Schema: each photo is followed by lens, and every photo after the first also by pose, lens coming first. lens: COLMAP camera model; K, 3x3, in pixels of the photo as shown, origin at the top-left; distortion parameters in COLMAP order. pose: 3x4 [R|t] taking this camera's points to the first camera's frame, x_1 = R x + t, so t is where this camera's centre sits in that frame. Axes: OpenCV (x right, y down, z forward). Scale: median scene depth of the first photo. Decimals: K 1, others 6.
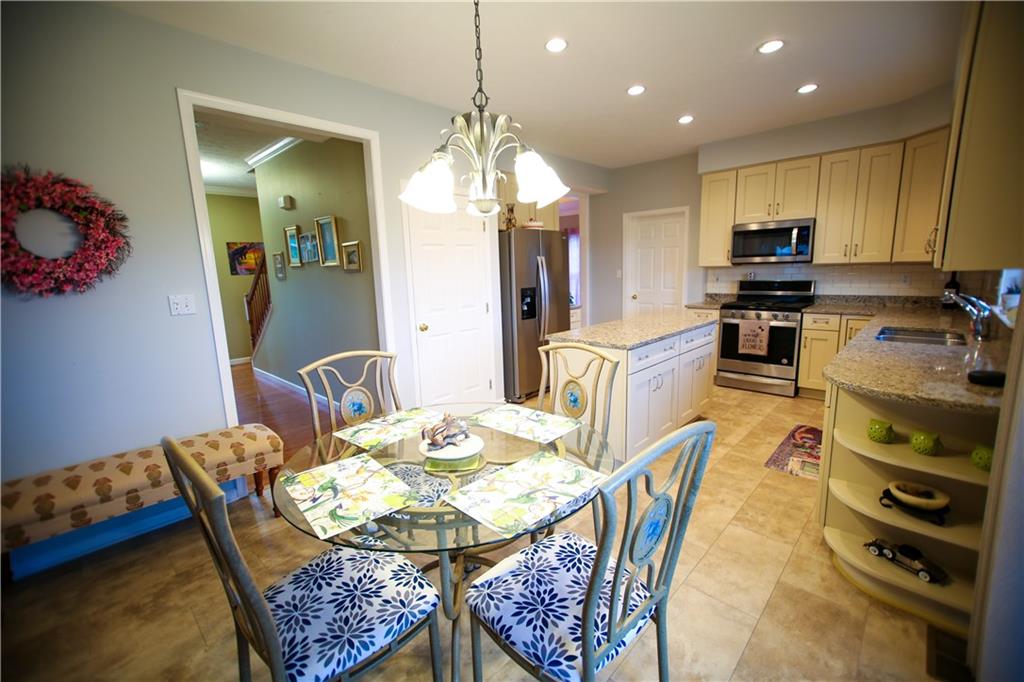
lens RADIAL K [[433.3, 0, 514.8], [0, 433.3, 340.7], [0, 0, 1]] dist [0.000373, 0.002916]
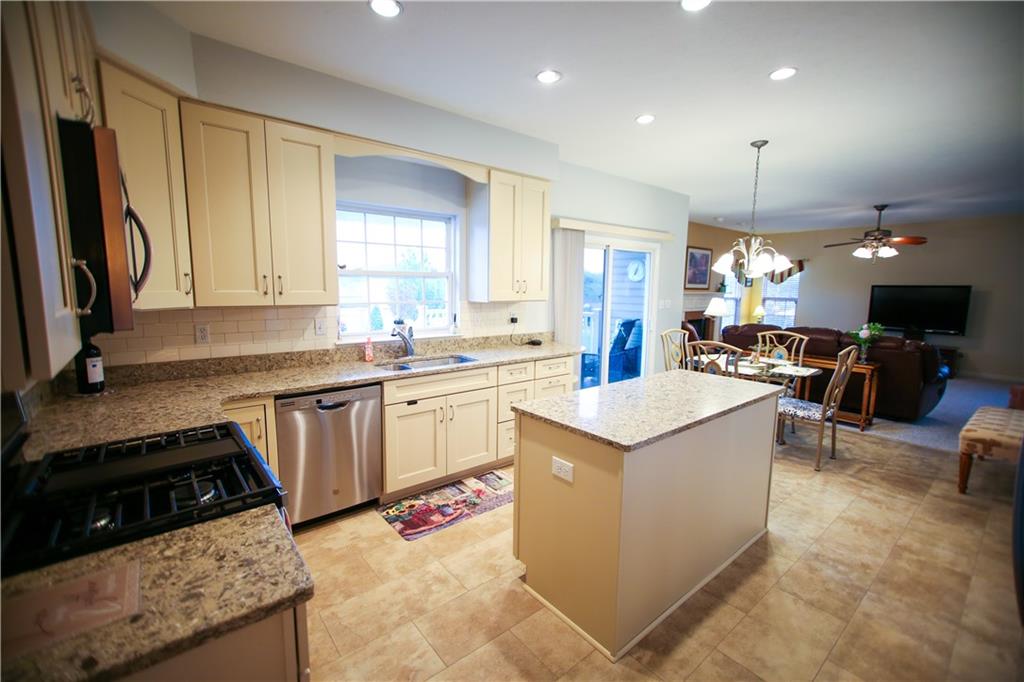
lens RADIAL K [[433.3, 0, 514.5], [0, 433.3, 339.6], [0, 0, 1]] dist [0.000373, 0.002916]
pose [[-0.992395, 0.000111, 0.123095, 0.337312], [0.035481, 0.957815, 0.285187, -0.246067], [-0.117871, 0.287386, -0.950535, 1.278330]]
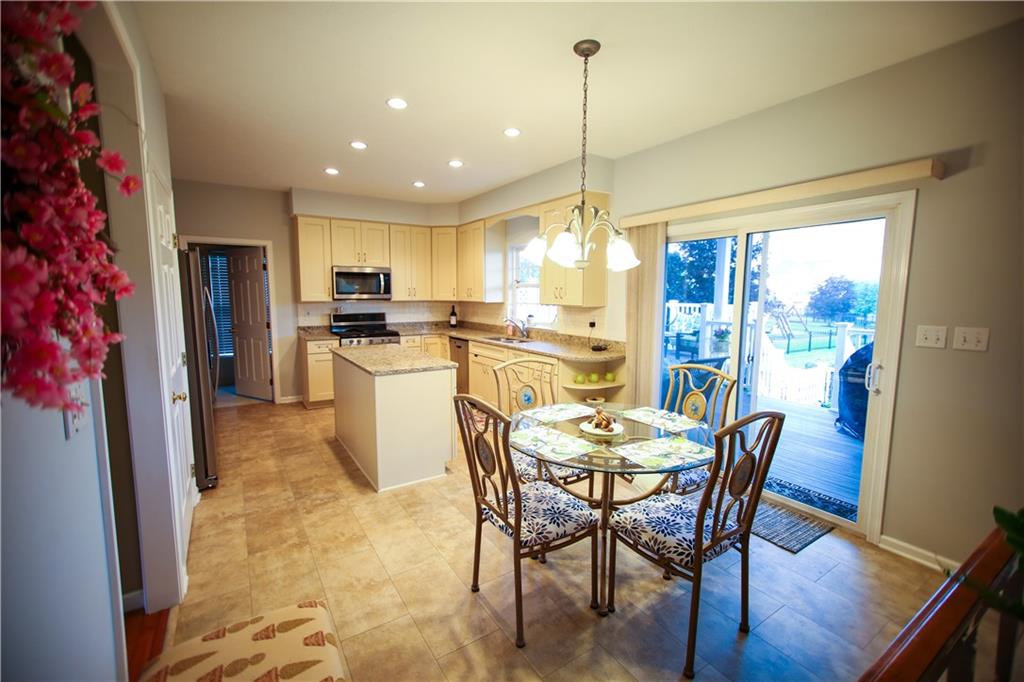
lens RADIAL K [[433.3, 0, 512.2], [0, 433.3, 340.2], [0, 0, 1]] dist [0.000373, 0.002916]
pose [[0.230253, -0.076781, 0.970097, -0.563850], [0.150846, 0.987649, 0.042367, -0.053590], [-0.961368, 0.136580, 0.238991, 0.319838]]
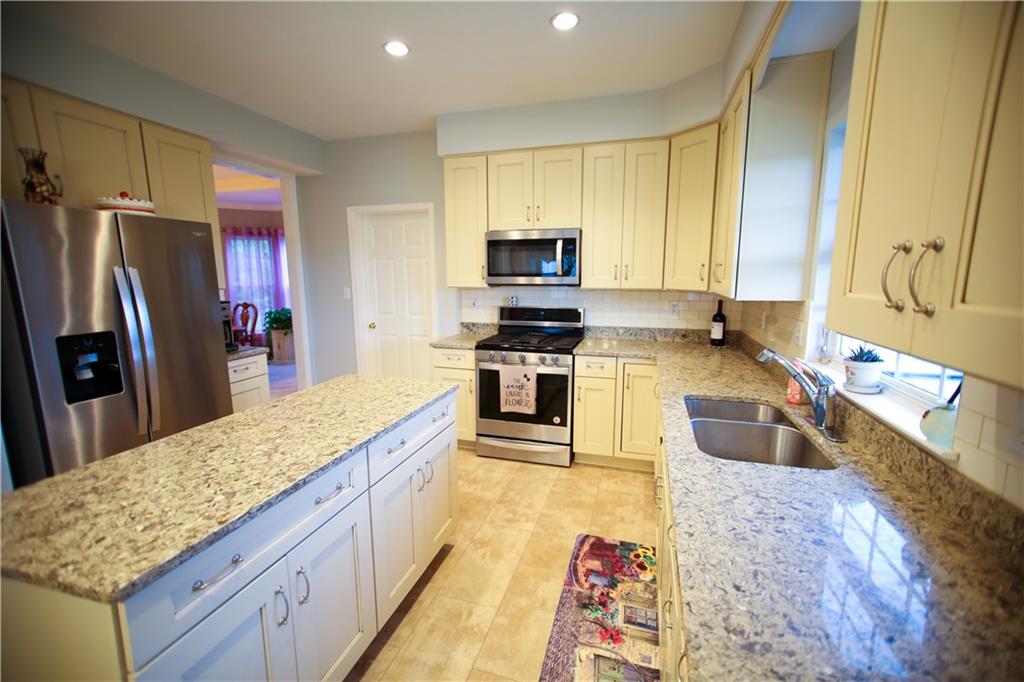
lens RADIAL K [[433.3, 0, 512.5], [0, 433.3, 340.4], [0, 0, 1]] dist [0.000373, 0.002916]
pose [[0.895082, -0.044368, 0.443690, 0.233238], [0.051402, 0.998671, -0.003831, -0.087892], [-0.442930, 0.026236, 0.896172, 0.368012]]
